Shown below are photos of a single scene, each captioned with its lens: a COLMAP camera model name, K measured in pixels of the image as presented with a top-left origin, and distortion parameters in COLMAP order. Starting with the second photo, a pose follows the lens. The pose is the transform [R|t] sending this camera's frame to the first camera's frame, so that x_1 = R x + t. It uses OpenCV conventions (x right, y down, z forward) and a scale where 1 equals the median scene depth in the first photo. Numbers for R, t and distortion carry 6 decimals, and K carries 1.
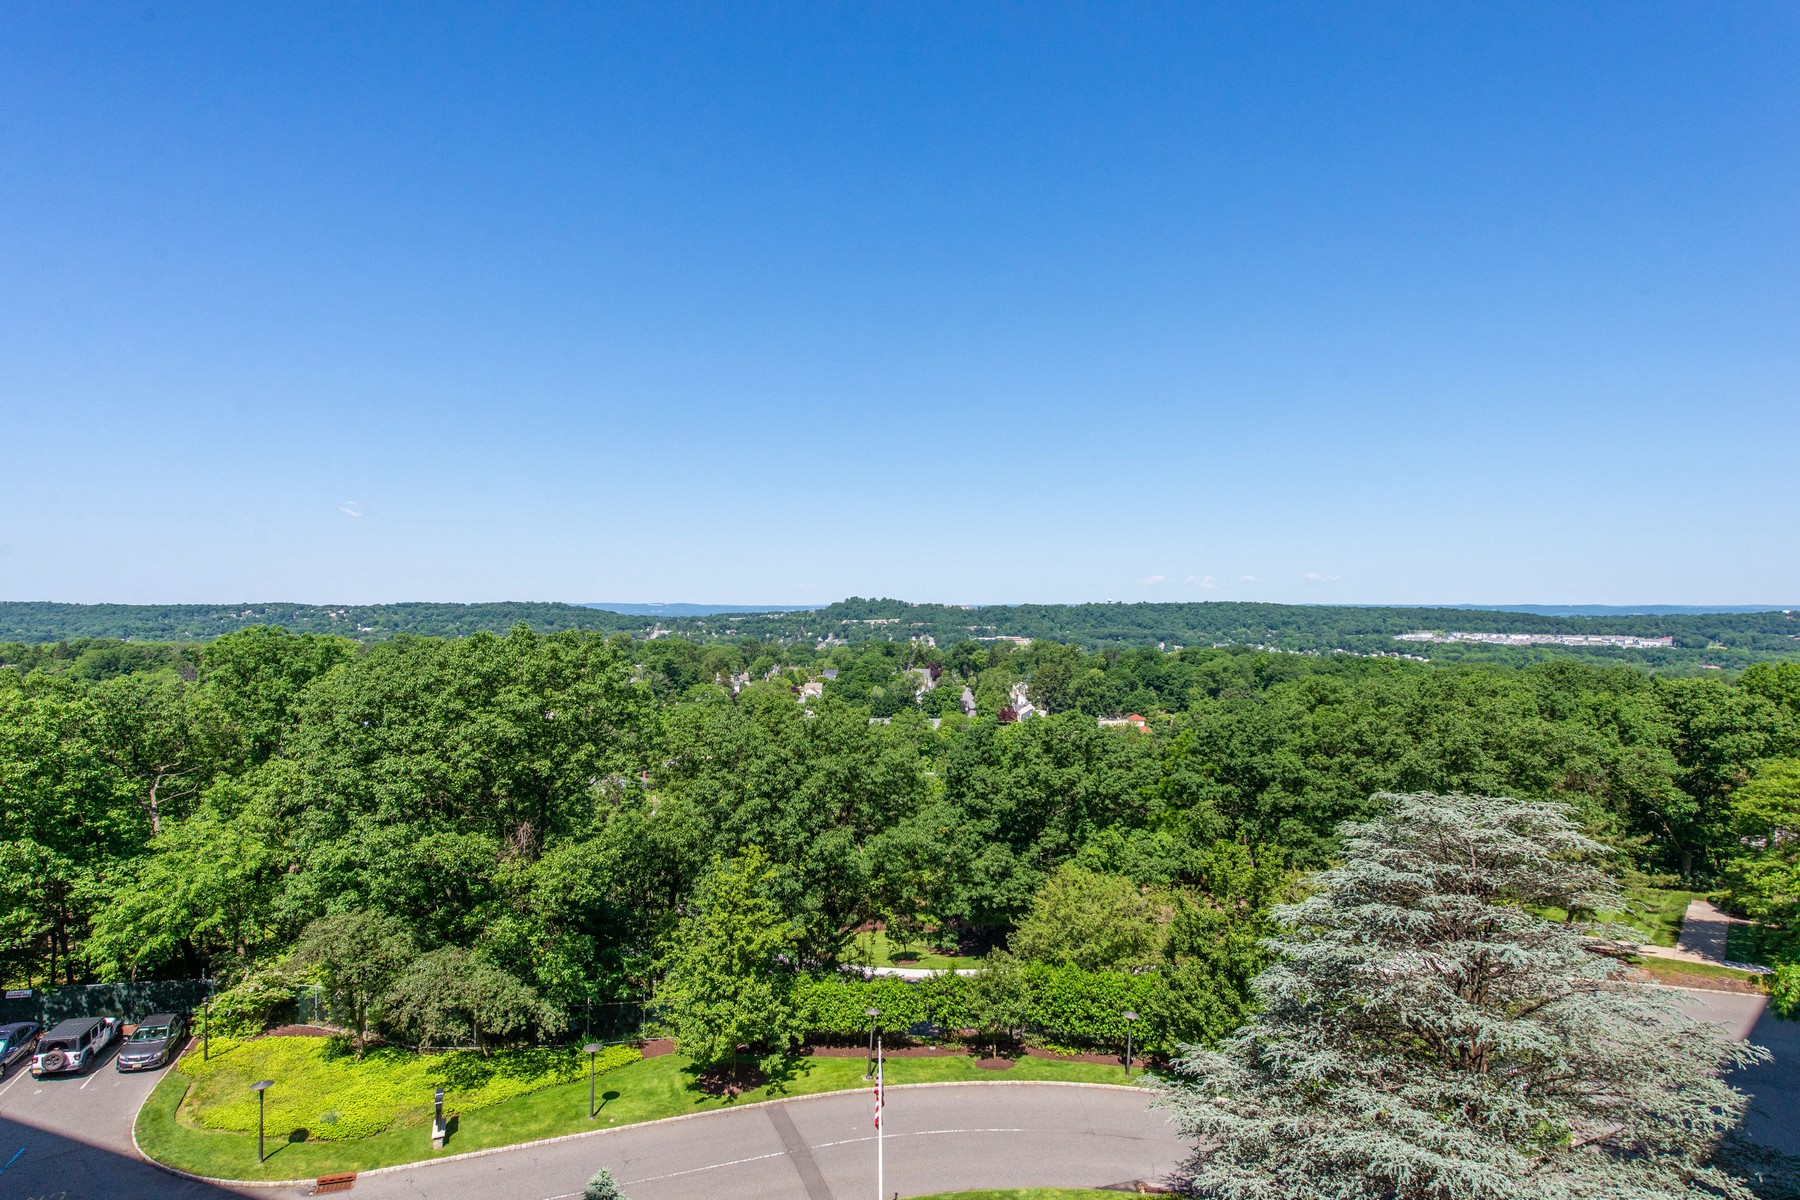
lens RADIAL K [[941.2, 0, 900.0], [0, 941.2, 600.0], [0, 0, 1]] dist [0.021527, -0.012038]
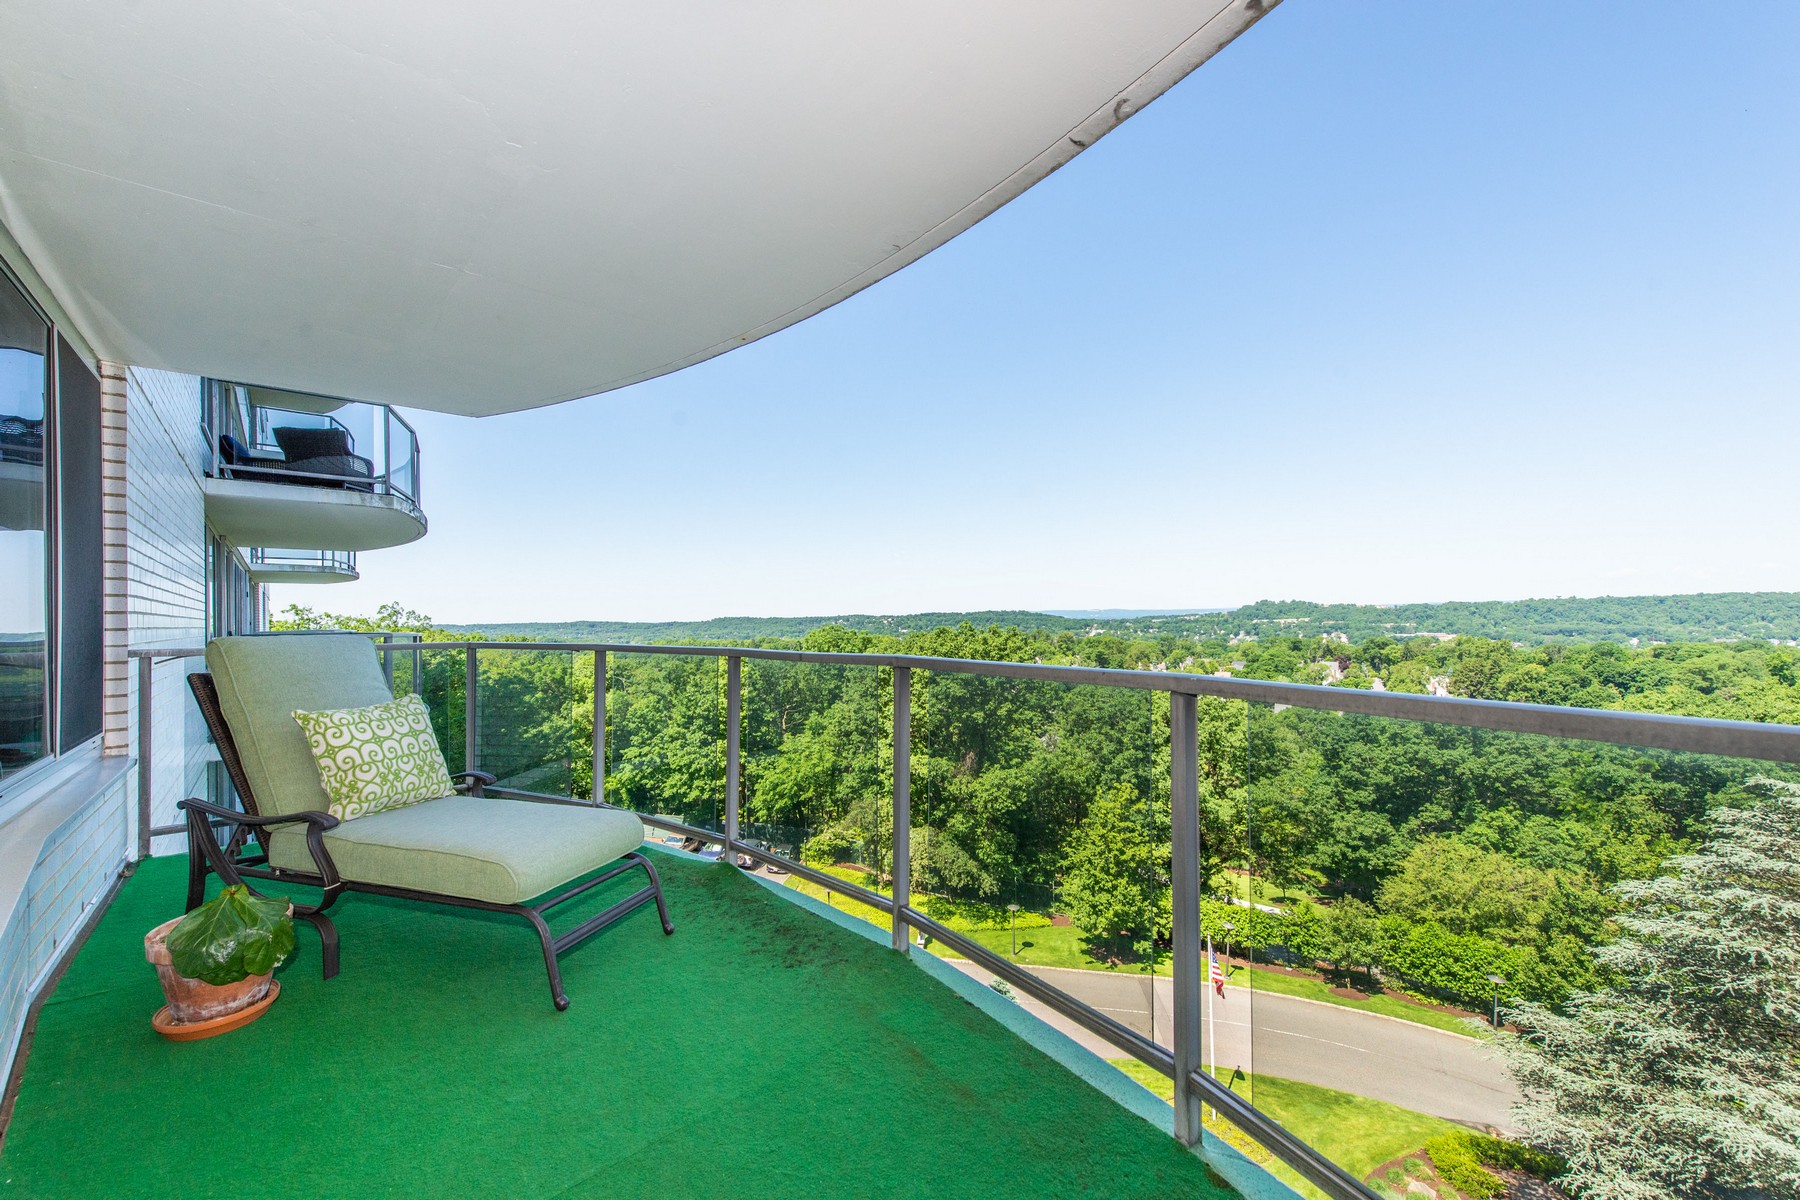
lens RADIAL K [[744.7, 0, 895.2], [0, 744.7, 602.4], [0, 0, 1]] dist [0.002269, -0.000058]
pose [[0.853159, -0.030031, -0.520786, 0.115032], [0.024515, 0.999547, -0.017477, 0.013092], [0.521075, 0.002143, 0.853508, -0.069769]]
